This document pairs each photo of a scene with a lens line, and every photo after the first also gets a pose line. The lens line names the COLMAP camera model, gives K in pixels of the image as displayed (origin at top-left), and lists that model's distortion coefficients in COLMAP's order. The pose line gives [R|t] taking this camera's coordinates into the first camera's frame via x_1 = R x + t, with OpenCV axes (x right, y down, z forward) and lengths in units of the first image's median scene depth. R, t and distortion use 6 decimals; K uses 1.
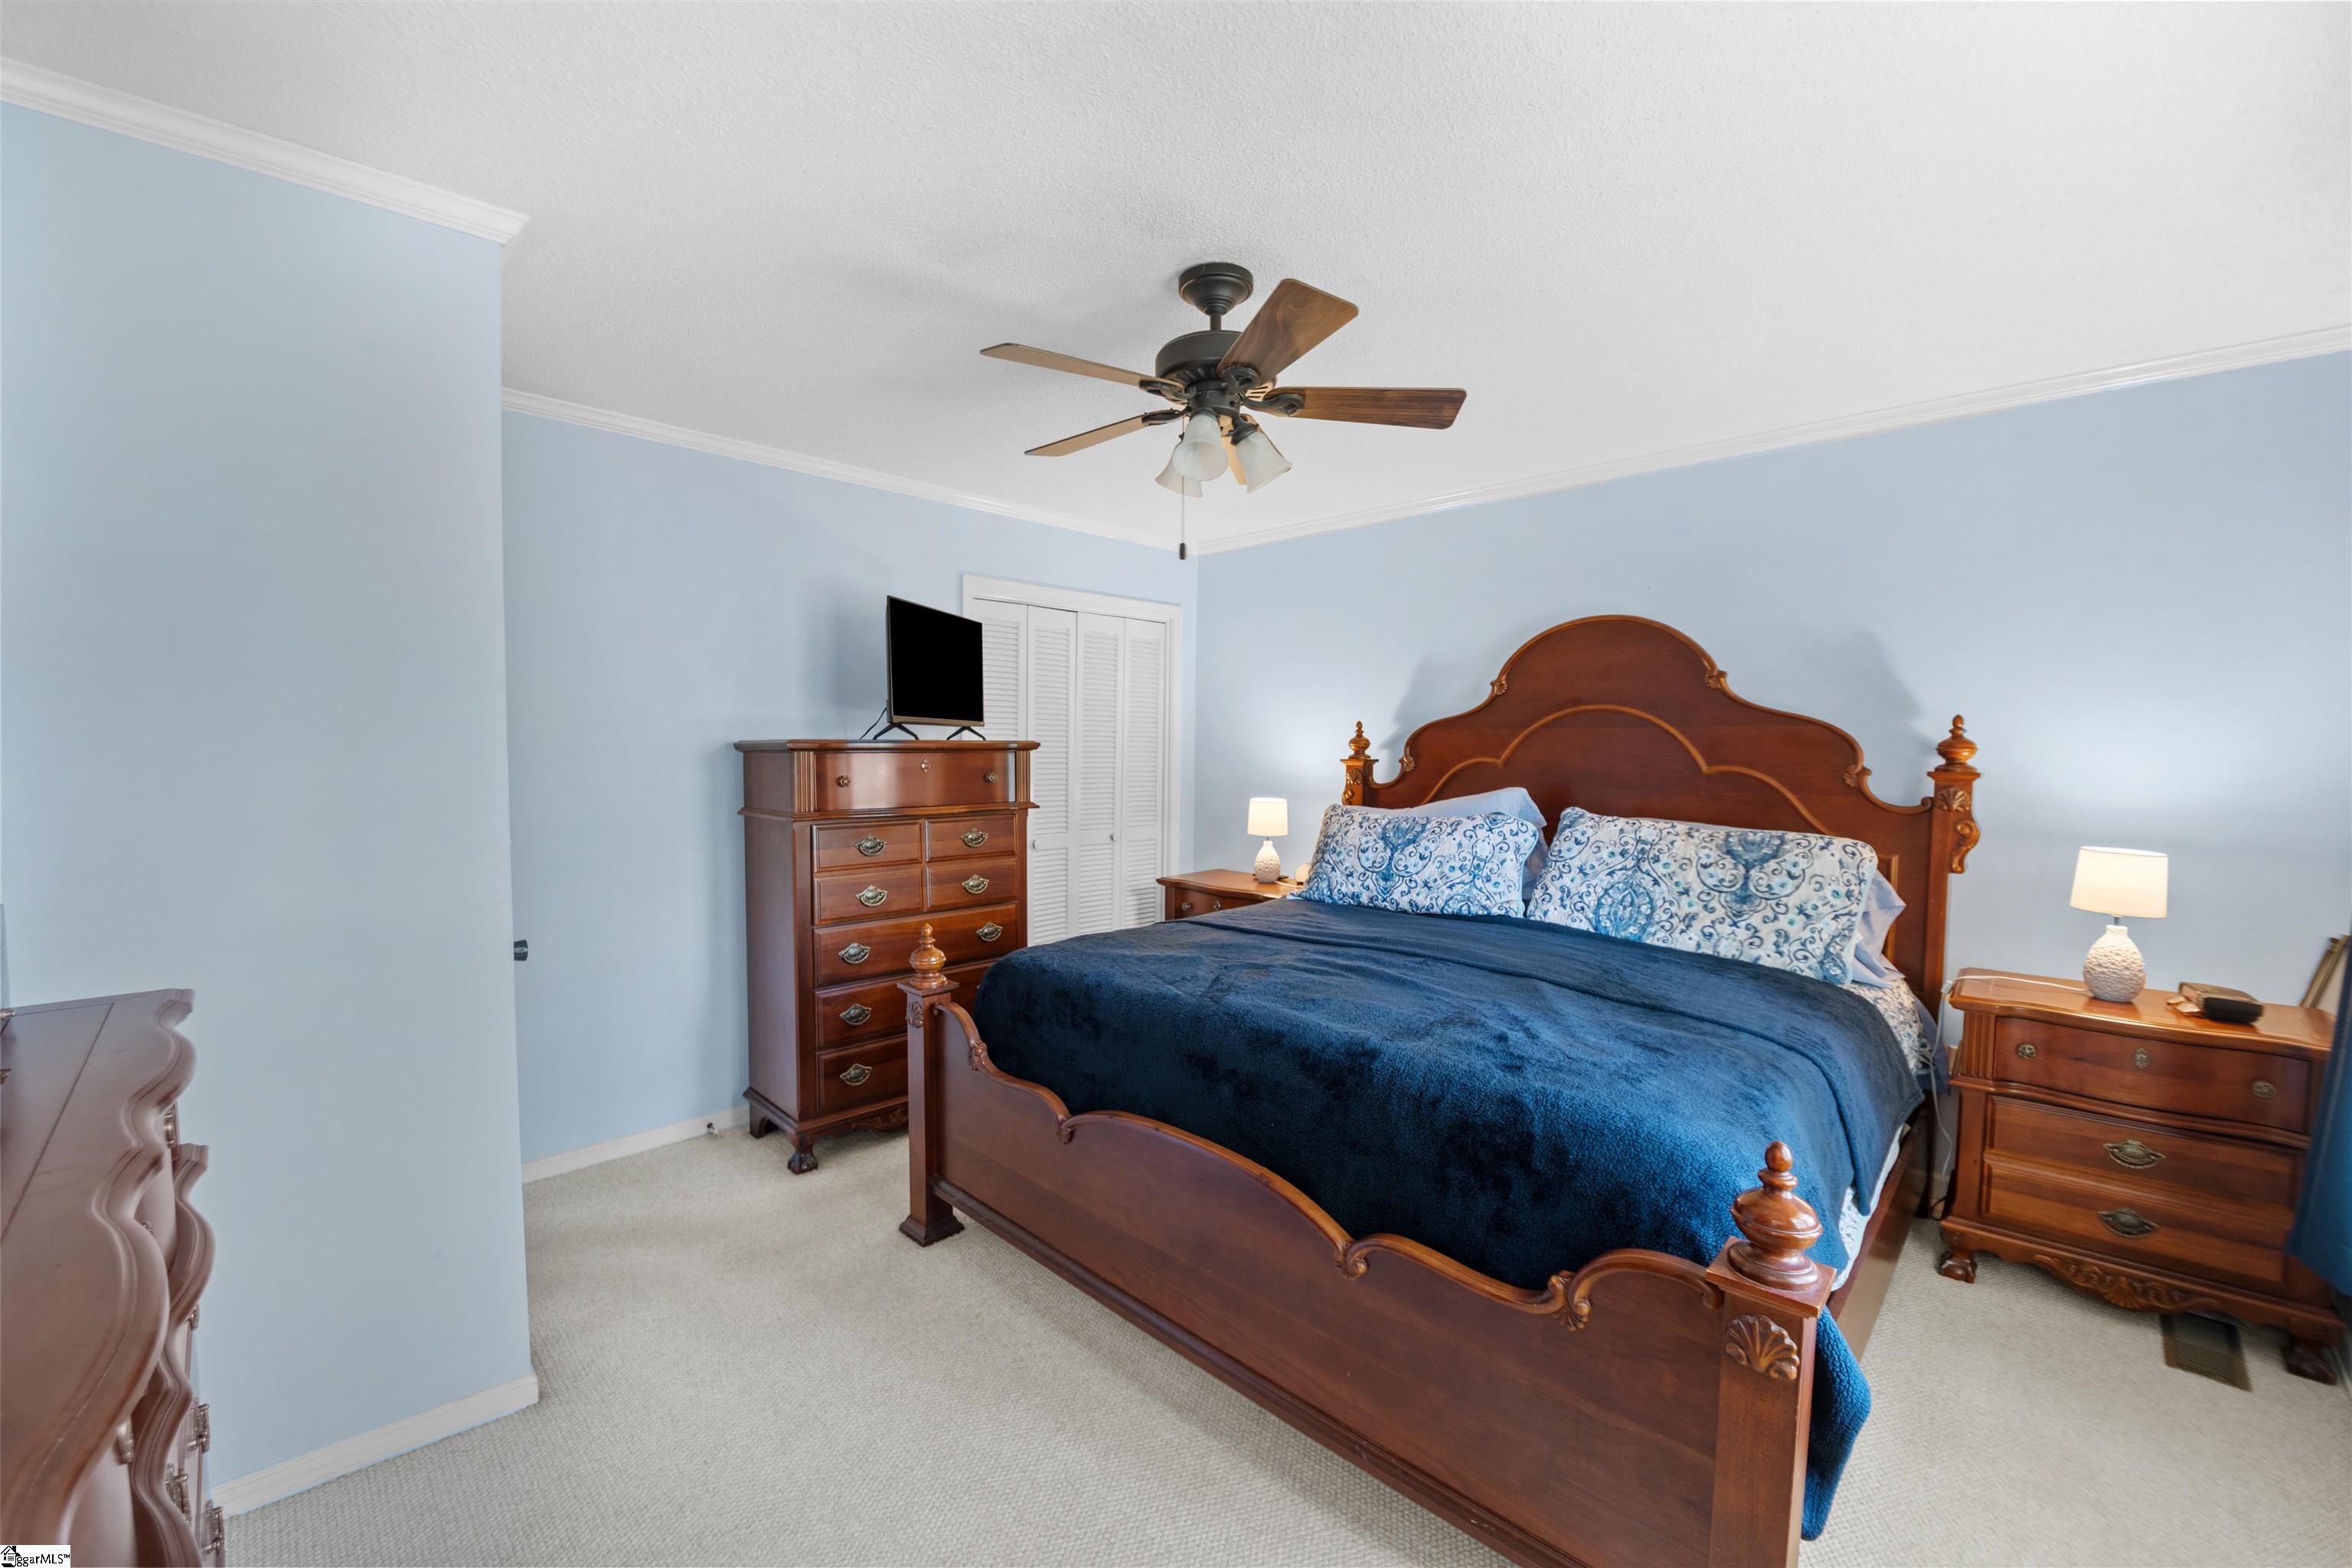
lens RADIAL K [[941.0, 0, 1176.0], [0, 941.0, 784.0], [0, 0, 1]] dist [0.024773, -0.020059]
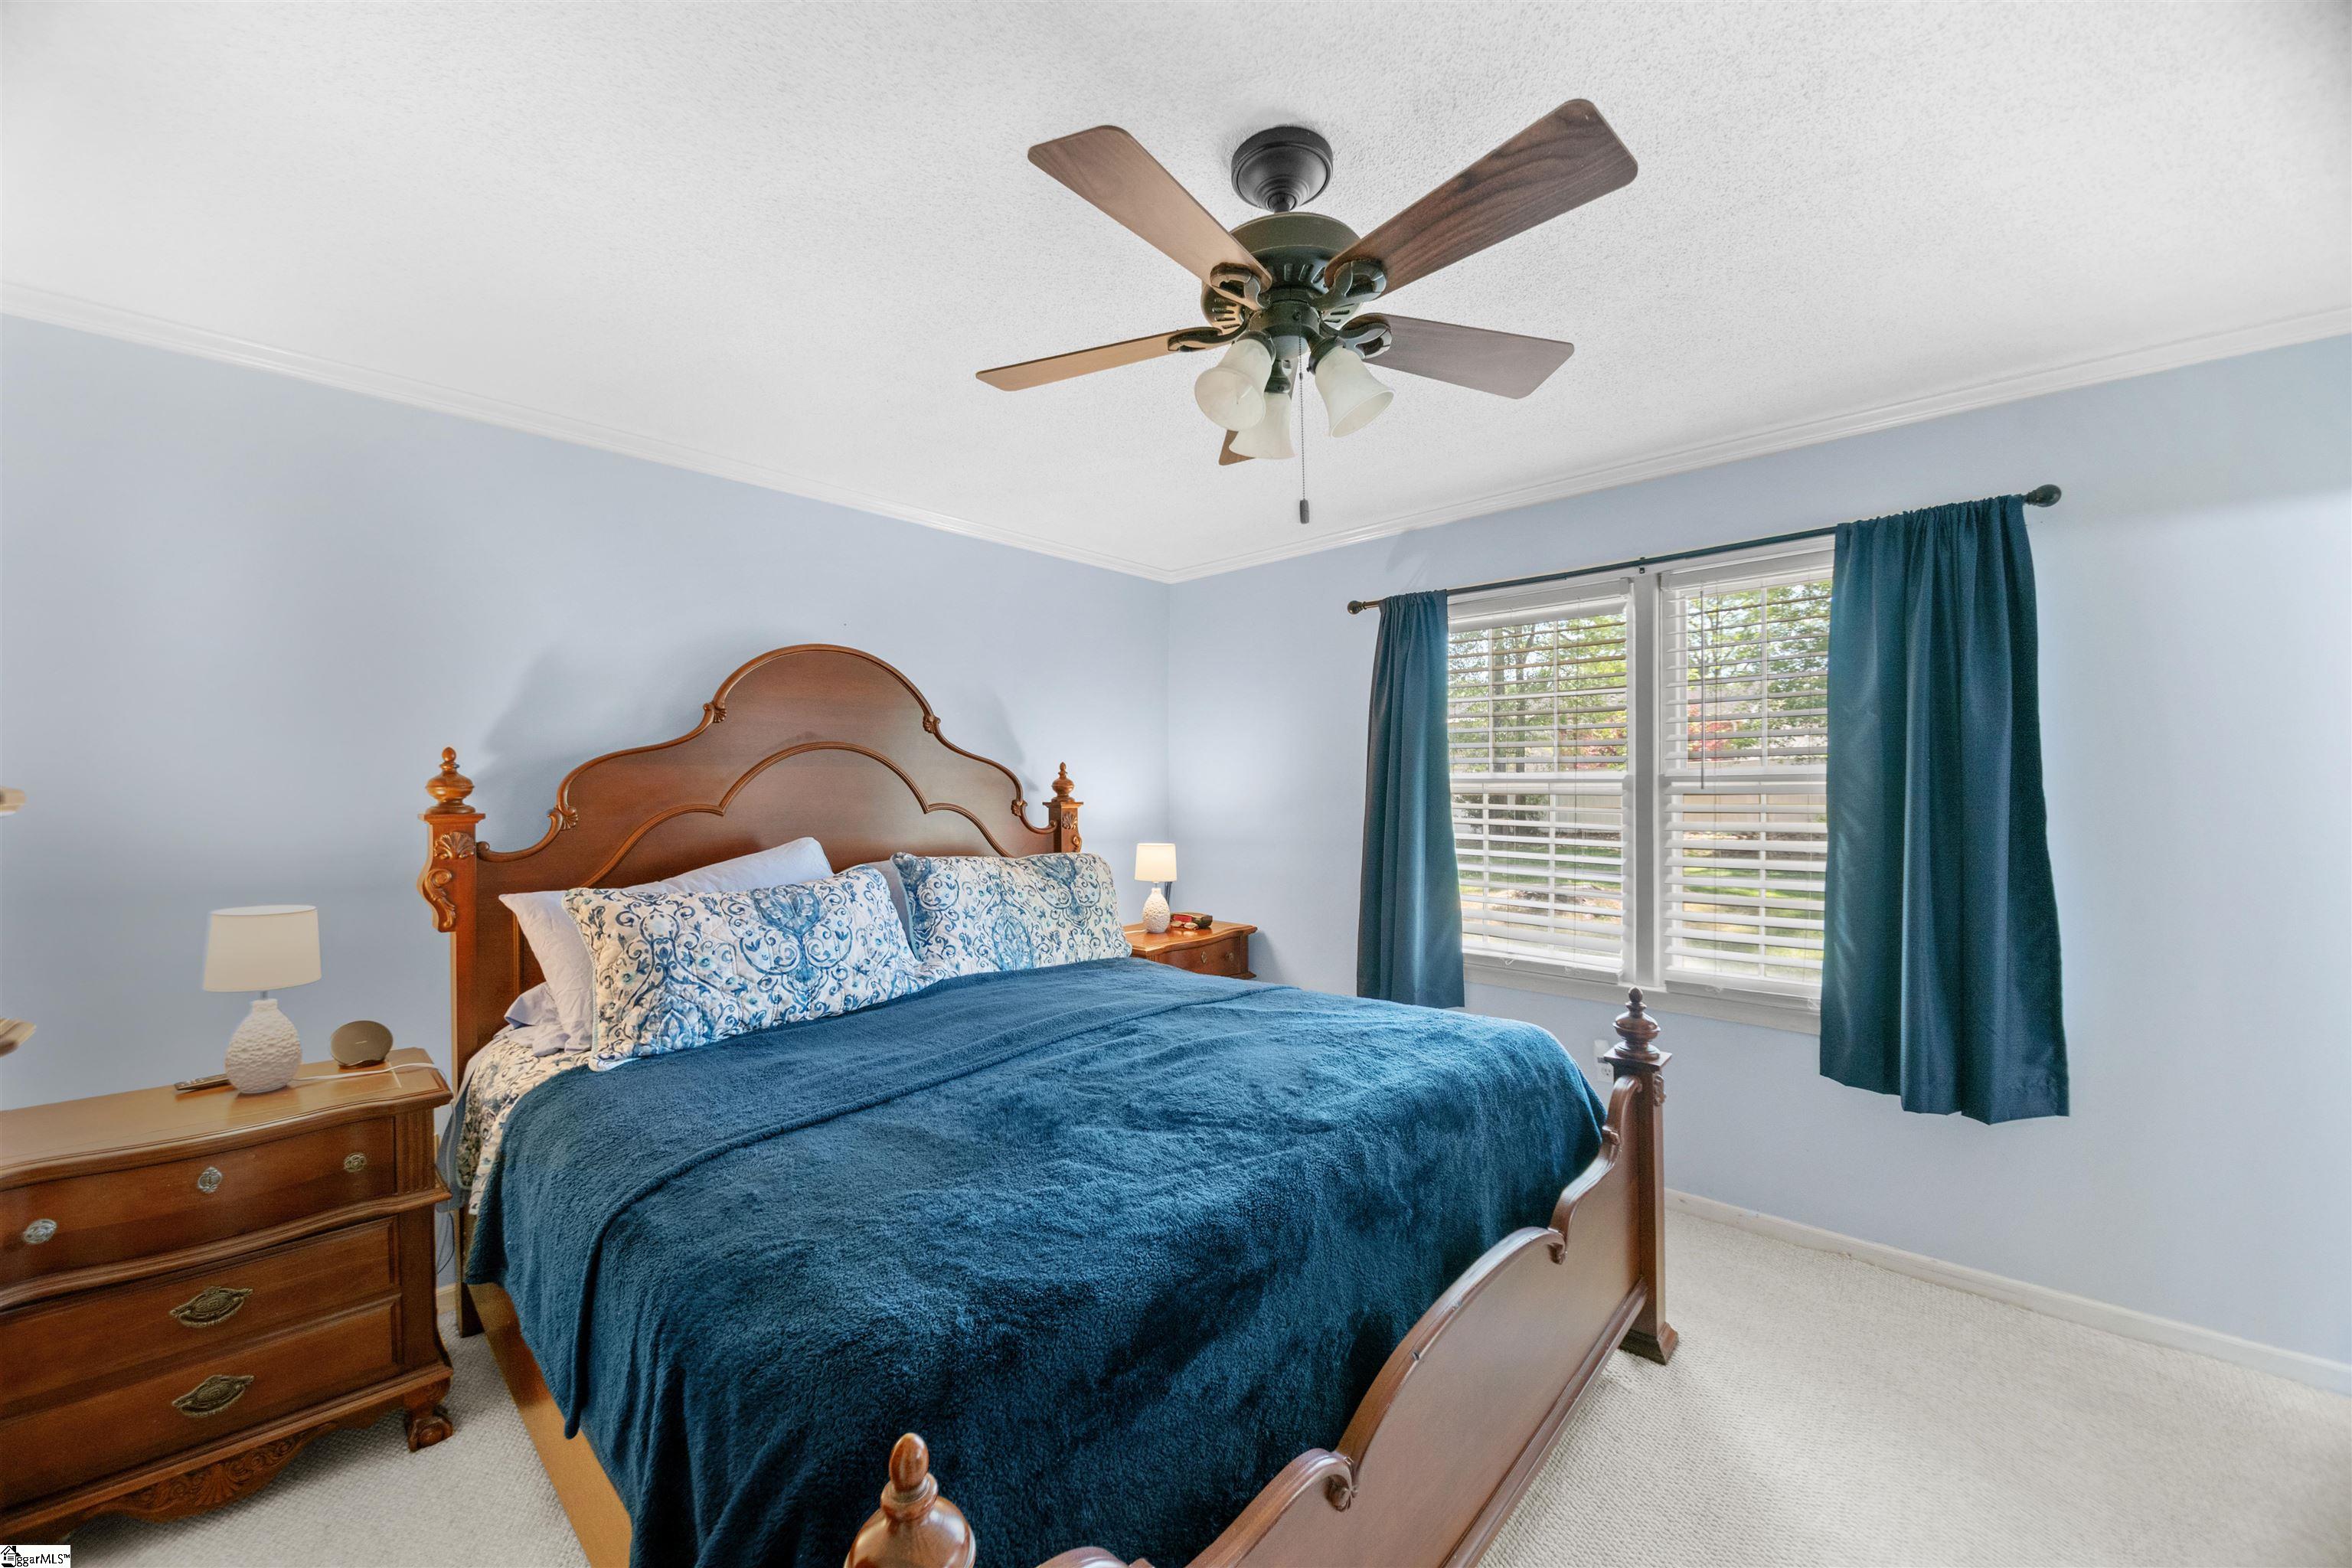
lens RADIAL K [[857.2, 0, 1176.0], [0, 857.2, 784.0], [0, 0, 1]] dist [-0.000307, -0.000028]
pose [[-0.005414, -0.004840, 0.999974, -0.440355], [0.047459, 0.998860, 0.005091, -0.035432], [-0.998859, 0.047485, -0.005178, 0.769456]]
